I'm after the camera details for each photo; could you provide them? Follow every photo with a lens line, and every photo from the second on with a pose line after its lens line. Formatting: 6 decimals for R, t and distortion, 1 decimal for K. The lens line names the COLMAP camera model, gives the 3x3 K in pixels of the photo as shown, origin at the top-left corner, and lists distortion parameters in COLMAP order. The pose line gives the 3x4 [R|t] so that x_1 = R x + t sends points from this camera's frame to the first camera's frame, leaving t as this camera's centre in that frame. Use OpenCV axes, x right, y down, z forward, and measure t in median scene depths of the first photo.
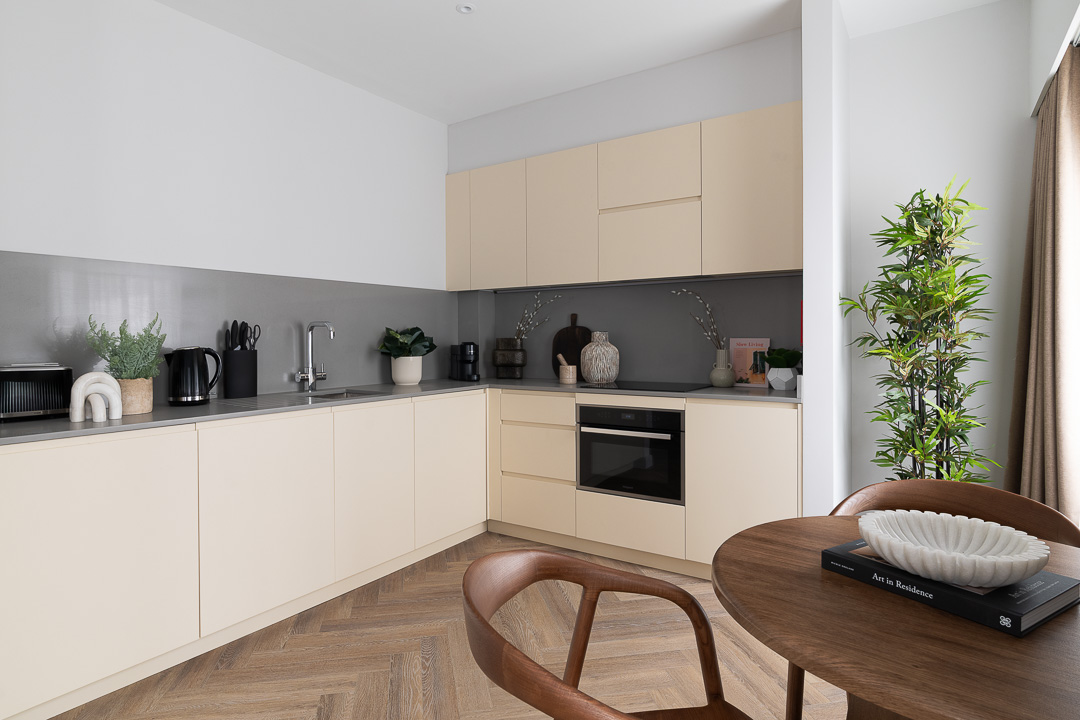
lens RADIAL K [[597.9, 0, 540.0], [0, 597.9, 360.0], [0, 0, 1]] dist [-0.061367, 0.000311]
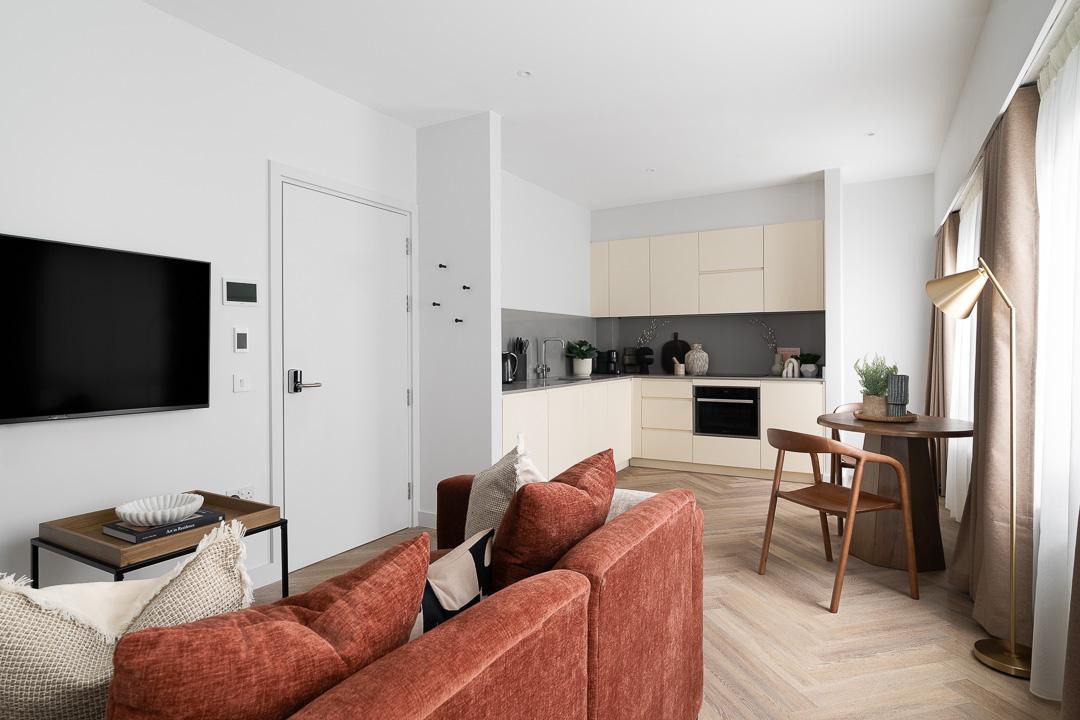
lens RADIAL K [[597.9, 0, 540.0], [0, 597.9, 360.0], [0, 0, 1]] dist [-0.061367, 0.000311]
pose [[0.998278, -0.000170, 0.058664, -0.442363], [0.001119, 0.999869, -0.016148, 0.024577], [-0.058654, 0.016186, 0.998147, -0.641624]]
